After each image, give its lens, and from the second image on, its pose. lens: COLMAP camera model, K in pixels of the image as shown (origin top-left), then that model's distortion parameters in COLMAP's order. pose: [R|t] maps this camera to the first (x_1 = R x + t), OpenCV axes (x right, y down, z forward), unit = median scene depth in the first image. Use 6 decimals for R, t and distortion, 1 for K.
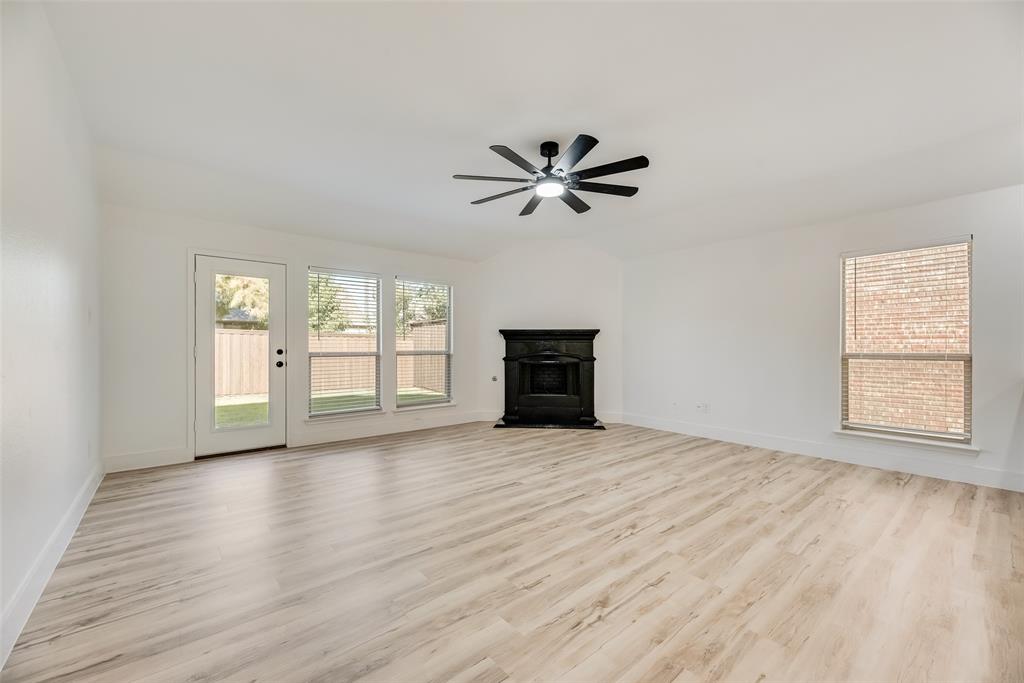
lens RADIAL K [[411.6, 0, 518.1], [0, 411.6, 349.7], [0, 0, 1]] dist [0.001339, 0.000215]
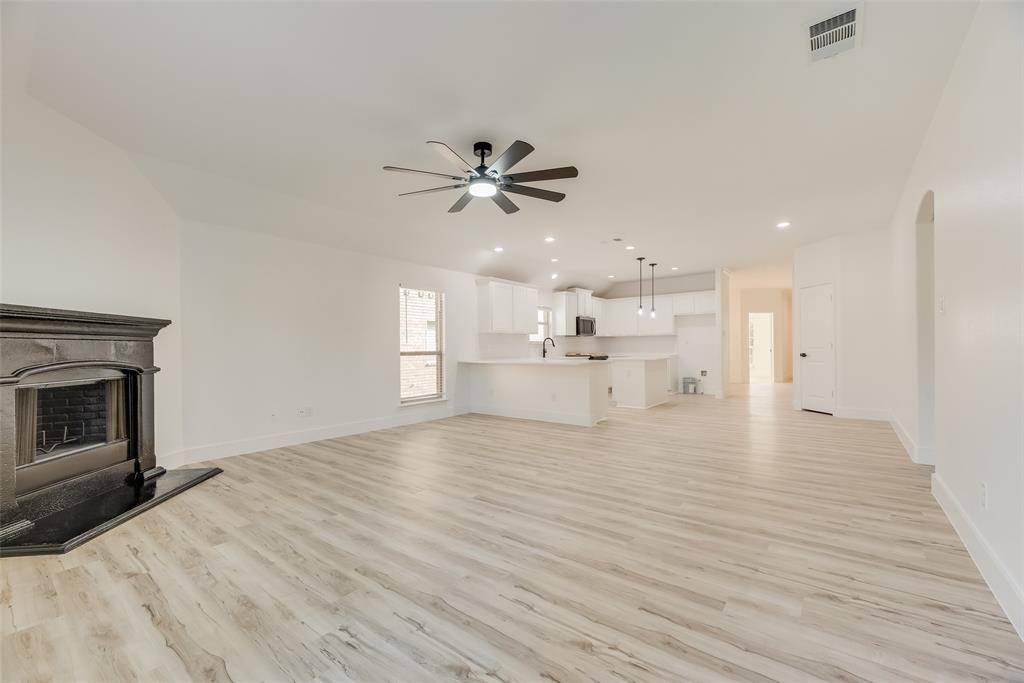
lens RADIAL K [[411.6, 0, 503.7], [0, 411.6, 351.6], [0, 0, 1]] dist [0.001339, 0.000215]
pose [[-0.185713, -0.010749, 0.982545, -0.698861], [0.013806, 0.999813, 0.013547, -0.006489], [-0.982507, 0.016081, -0.185530, 0.857683]]
